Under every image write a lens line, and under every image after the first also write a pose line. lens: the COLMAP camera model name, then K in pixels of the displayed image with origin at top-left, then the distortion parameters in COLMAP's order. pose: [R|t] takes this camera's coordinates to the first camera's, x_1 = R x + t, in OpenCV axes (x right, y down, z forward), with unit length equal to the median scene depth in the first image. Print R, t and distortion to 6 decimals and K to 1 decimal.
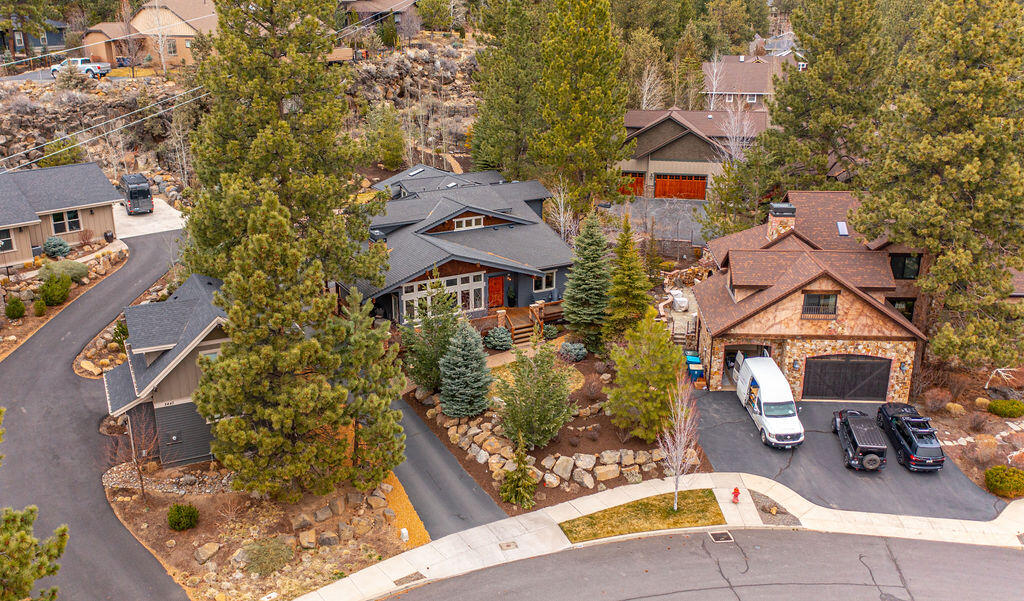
lens RADIAL K [[901.9, 0, 486.8], [0, 901.9, 301.5], [0, 0, 1]] dist [-0.005331, -0.005025]
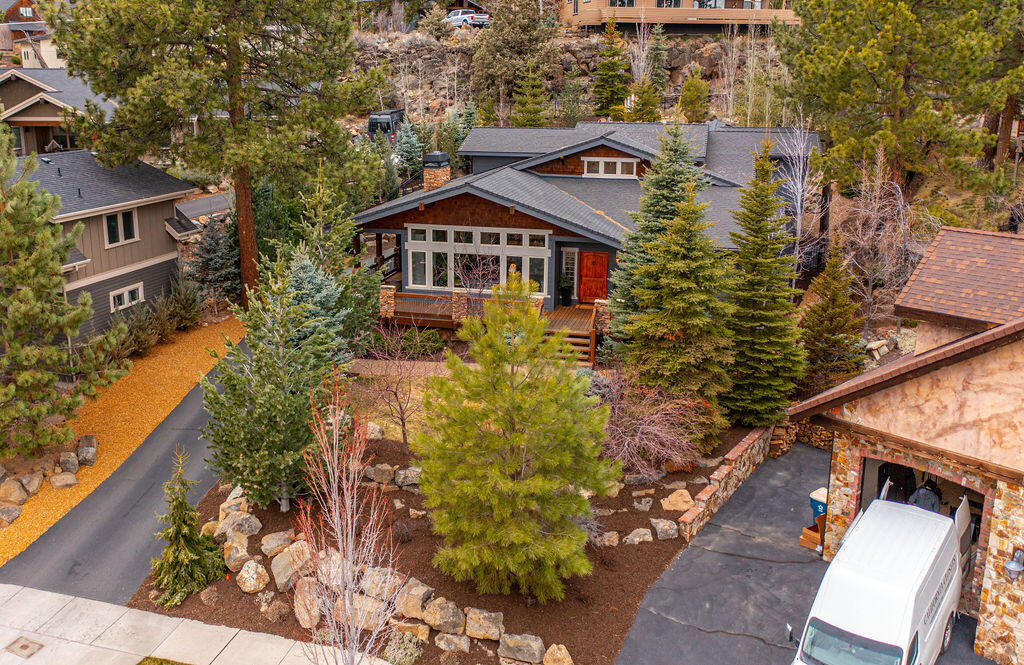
lens RADIAL K [[913.8, 0, 476.0], [0, 913.8, 275.7], [0, 0, 1]] dist [-0.005239, 0.002496]
pose [[0.728671, 0.159259, -0.666089, 0.430201], [-0.224518, 0.974388, -0.012639, 0.015803], [0.647016, 0.158759, 0.745765, 0.628899]]
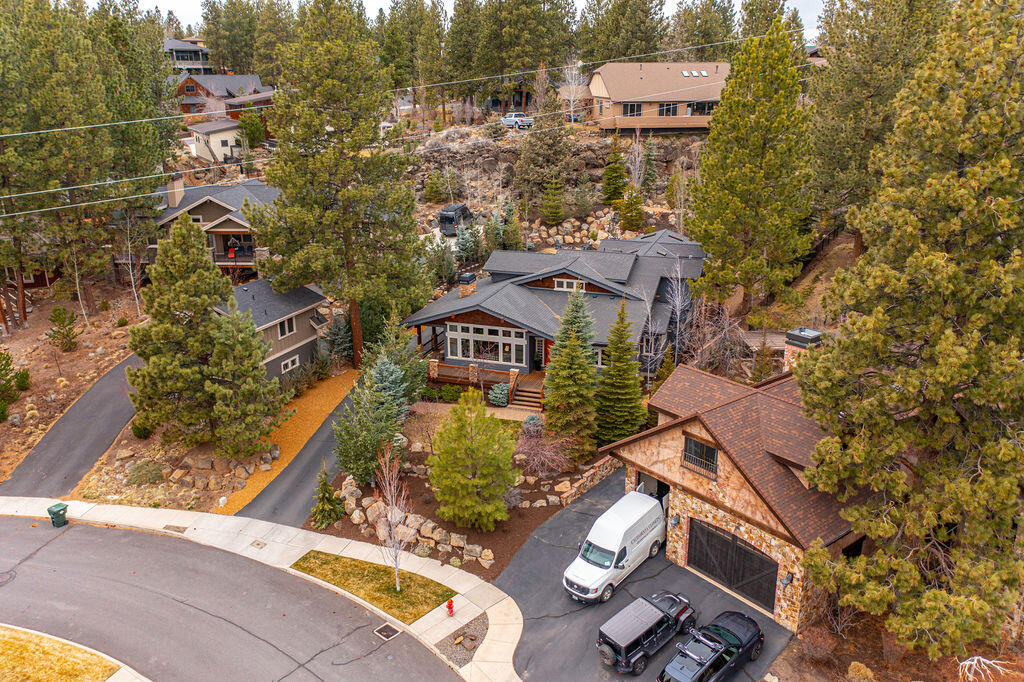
lens RADIAL K [[816.1, 0, 512.5], [0, 816.1, 337.4], [0, 0, 1]] dist [-0.004408, -0.005965]
pose [[0.682281, 0.229891, -0.694005, 0.751896], [-0.232707, 0.968191, 0.091941, -0.126947], [0.693066, 0.098770, 0.714076, 0.386645]]
